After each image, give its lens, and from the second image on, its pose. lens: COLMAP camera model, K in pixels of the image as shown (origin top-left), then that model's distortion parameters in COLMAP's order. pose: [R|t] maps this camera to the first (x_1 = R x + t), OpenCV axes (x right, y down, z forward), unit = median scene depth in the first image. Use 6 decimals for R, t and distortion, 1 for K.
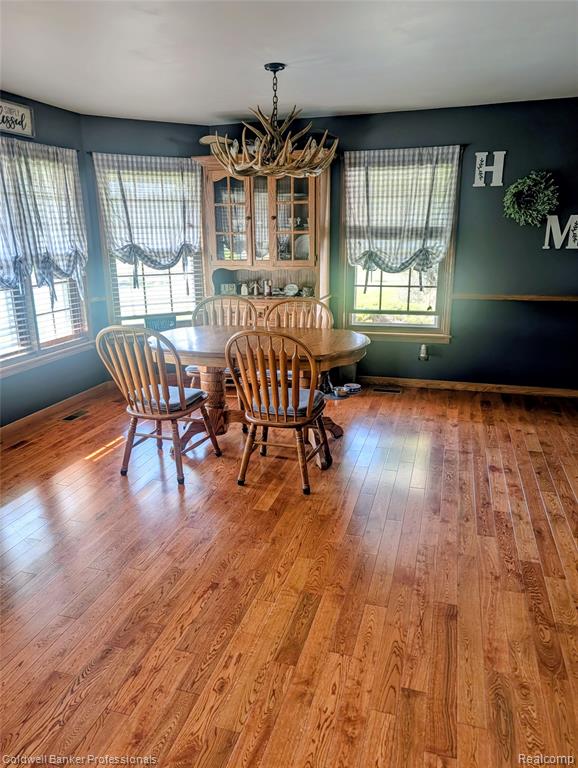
lens RADIAL K [[548.3, 0, 282.1], [0, 548.3, 387.3], [0, 0, 1]] dist [0.031028, -0.032847]
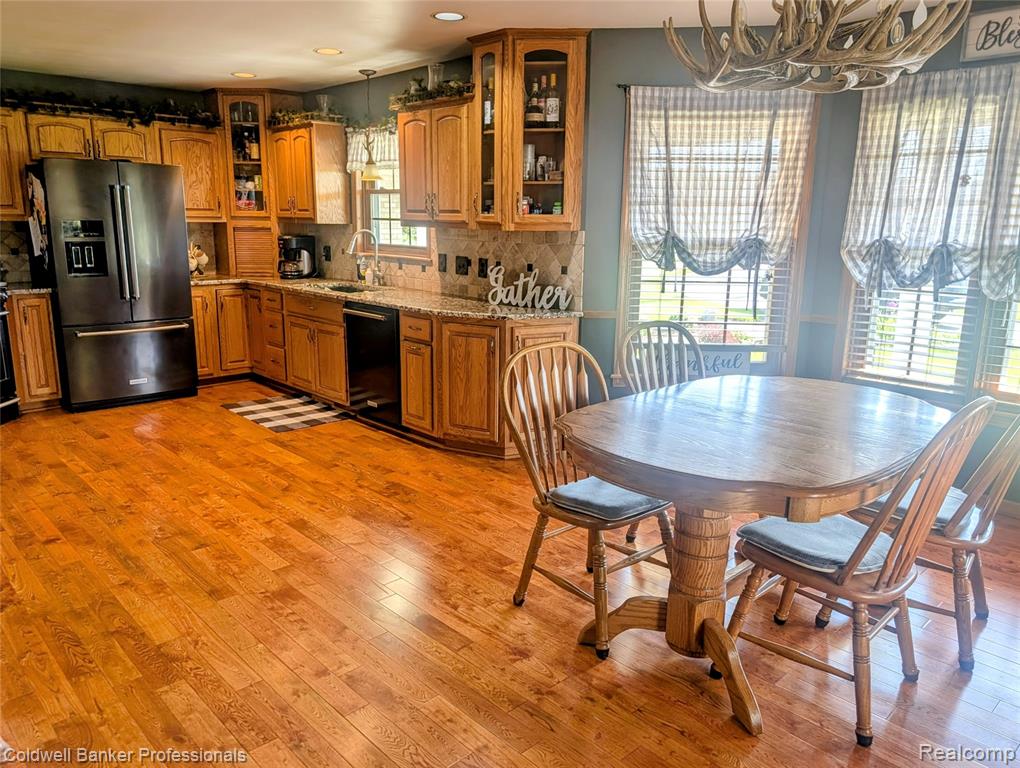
lens RADIAL K [[734.1, 0, 508.3], [0, 734.1, 391.3], [0, 0, 1]] dist [0.025033, -0.021510]
pose [[-0.488232, 0.215108, -0.845788, 0.599964], [-0.244256, 0.896734, 0.369062, -0.288738], [0.837835, 0.386777, -0.385273, 0.998705]]
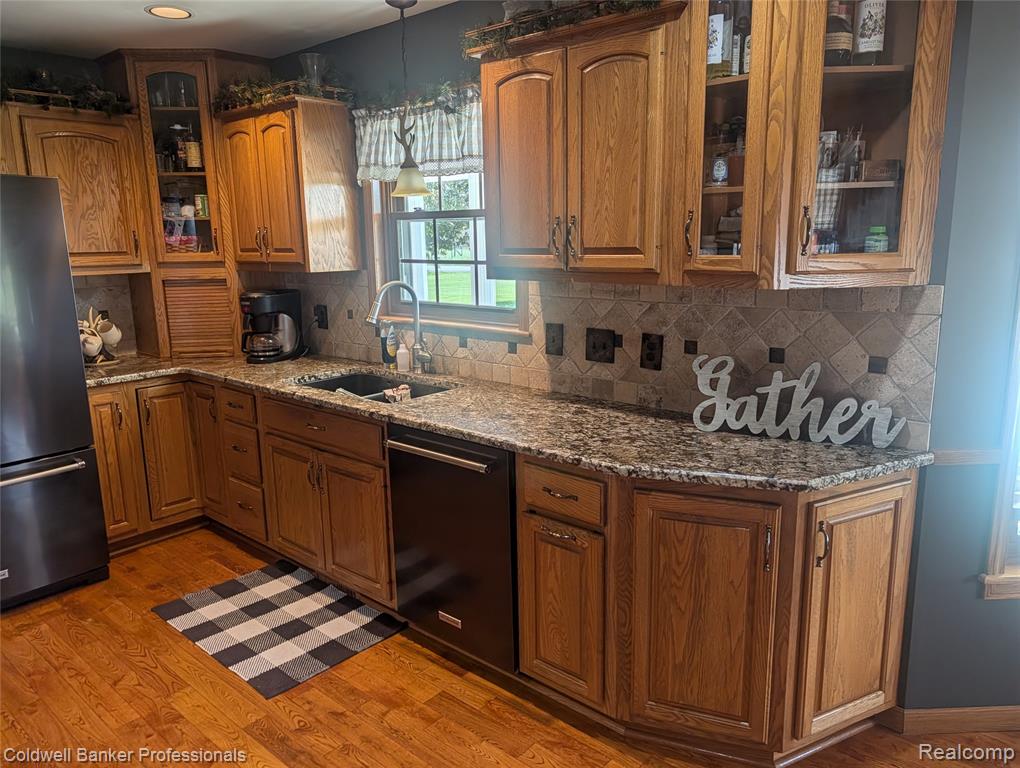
lens RADIAL K [[734.1, 0, 515.2], [0, 734.1, 385.0], [0, 0, 1]] dist [0.025033, -0.021510]
pose [[-0.406122, 0.212174, -0.888846, 0.159171], [-0.225997, 0.919137, 0.322665, -0.161934], [0.885432, 0.331918, -0.325331, 0.511161]]
